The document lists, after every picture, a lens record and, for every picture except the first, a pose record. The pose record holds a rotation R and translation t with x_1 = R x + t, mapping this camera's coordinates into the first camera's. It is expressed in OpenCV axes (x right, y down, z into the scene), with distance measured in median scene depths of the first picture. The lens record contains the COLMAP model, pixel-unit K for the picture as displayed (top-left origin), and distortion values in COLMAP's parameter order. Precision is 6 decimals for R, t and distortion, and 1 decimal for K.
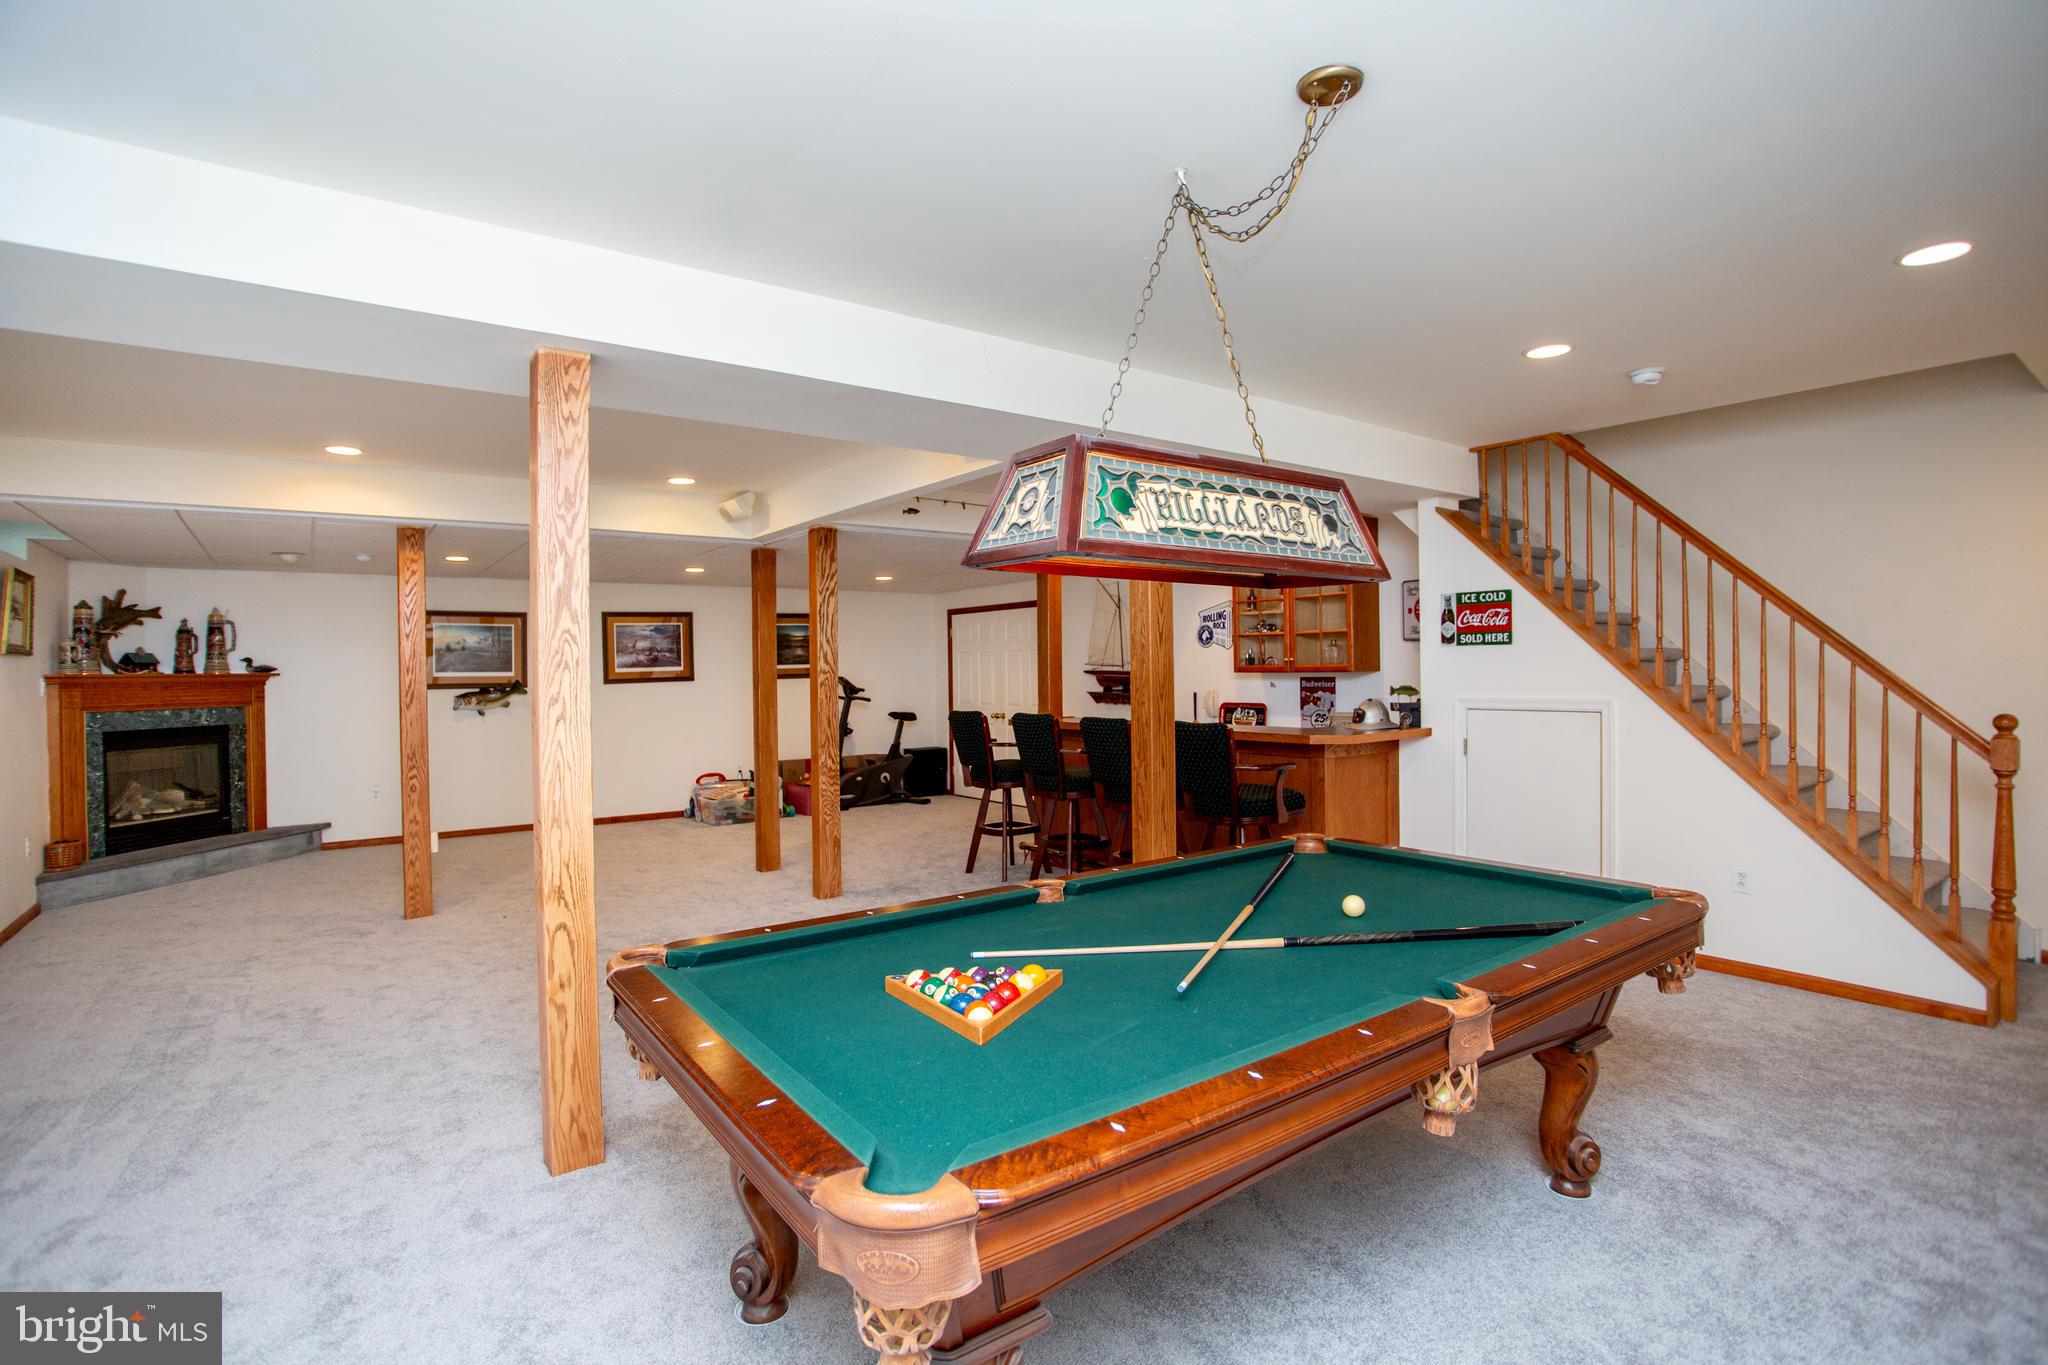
lens RADIAL K [[991.2, 0, 1020.8], [0, 991.2, 681.0], [0, 0, 1]] dist [-0.050698, 0.014742]
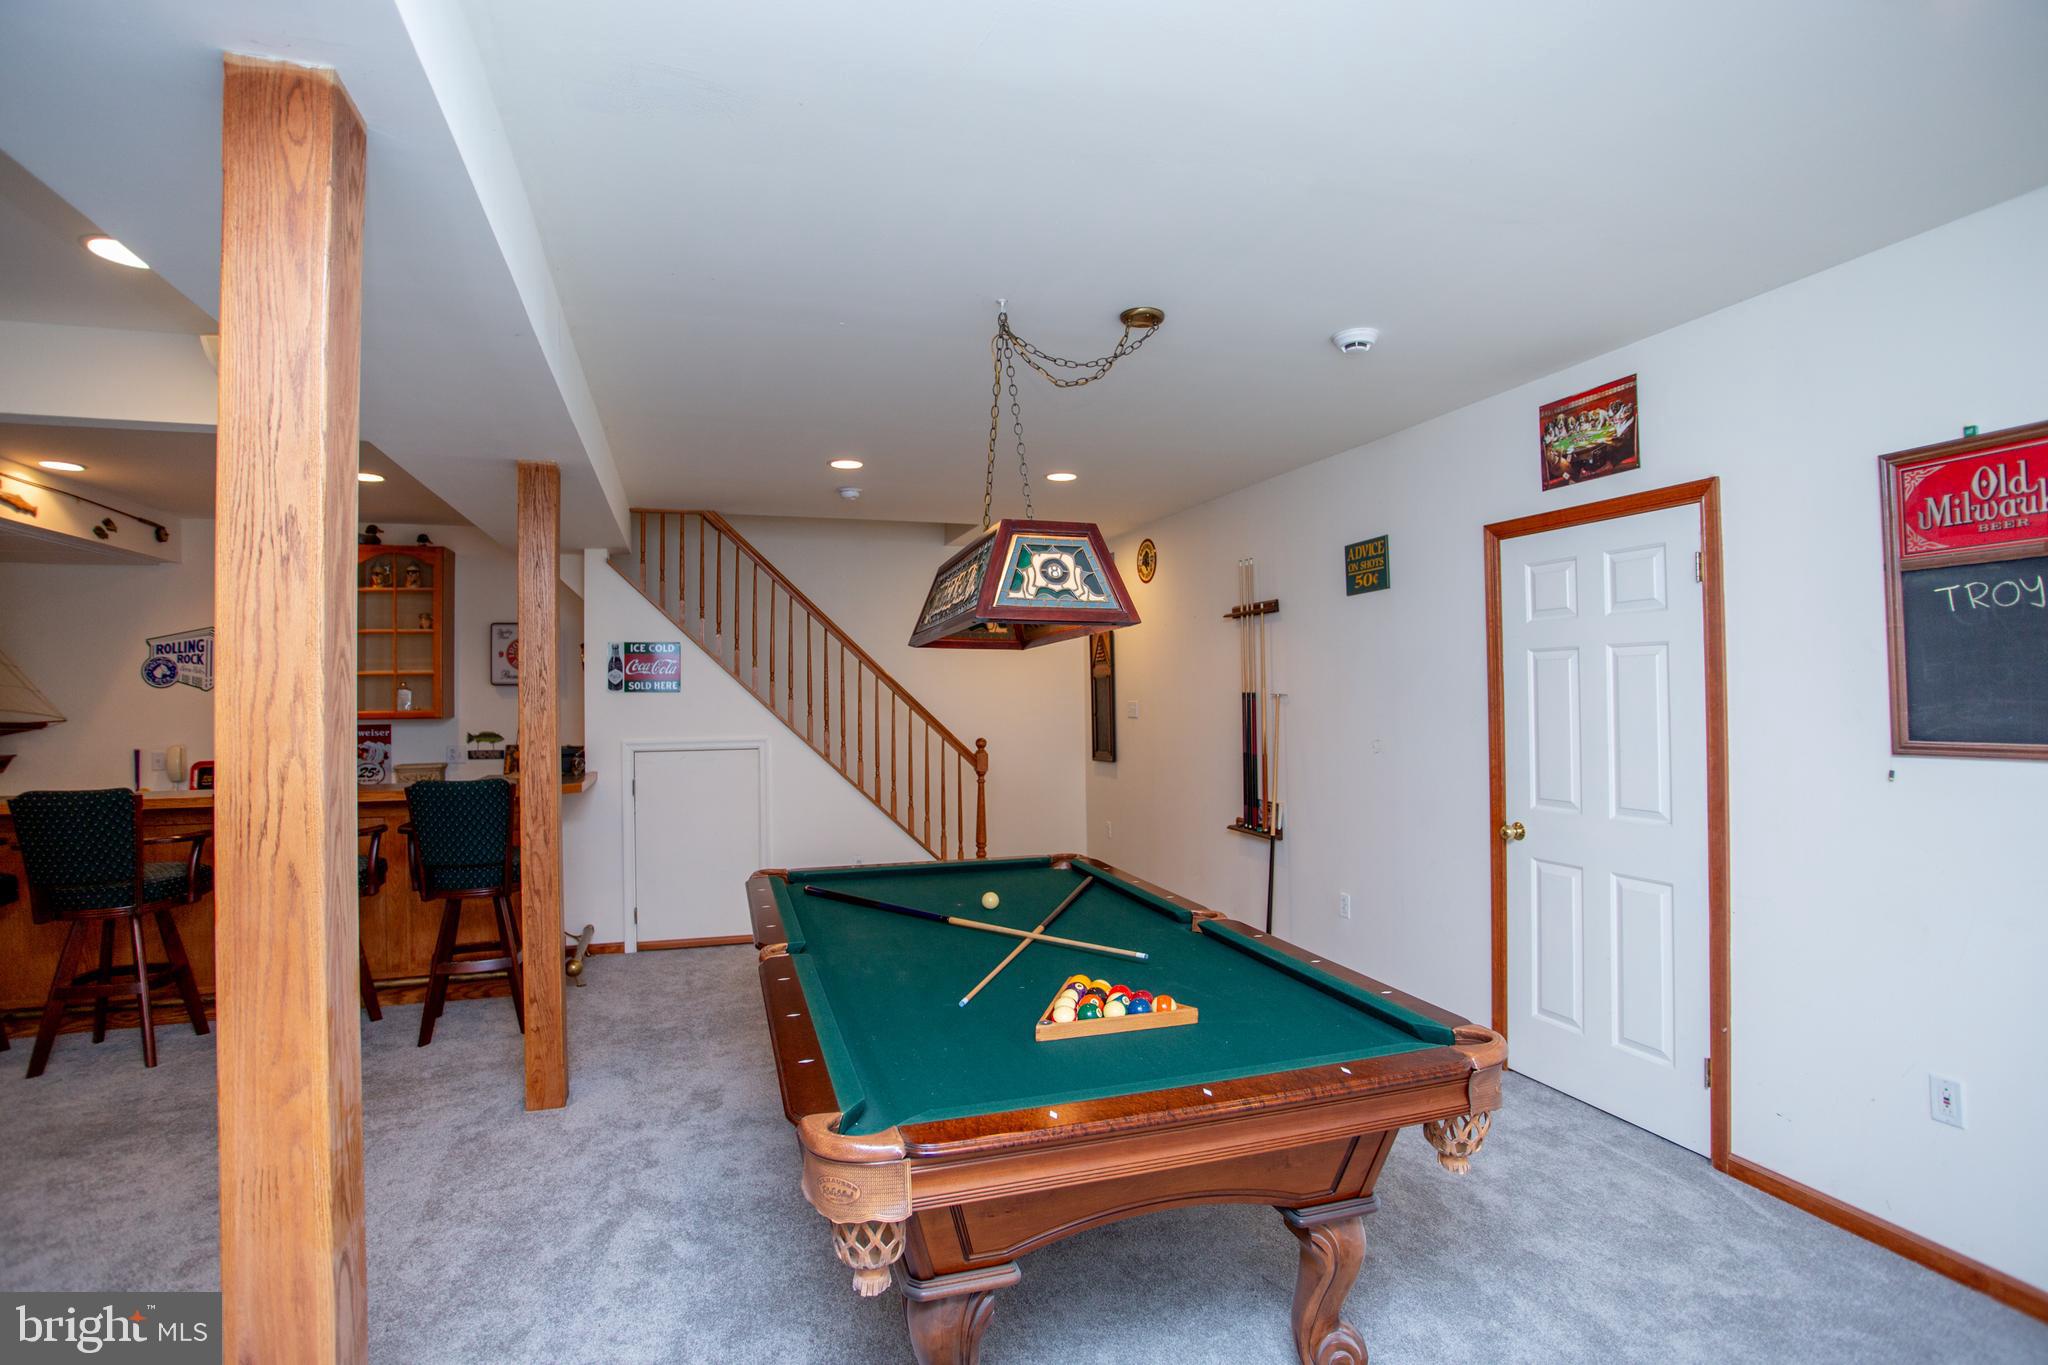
lens RADIAL K [[991.2, 0, 1009.8], [0, 991.2, 677.0], [0, 0, 1]] dist [-0.050698, 0.014742]
pose [[0.334443, 0.025611, 0.942068, -0.784500], [0.019386, 0.999232, -0.034048, -0.015587], [-0.942217, 0.029650, 0.333690, 0.484795]]
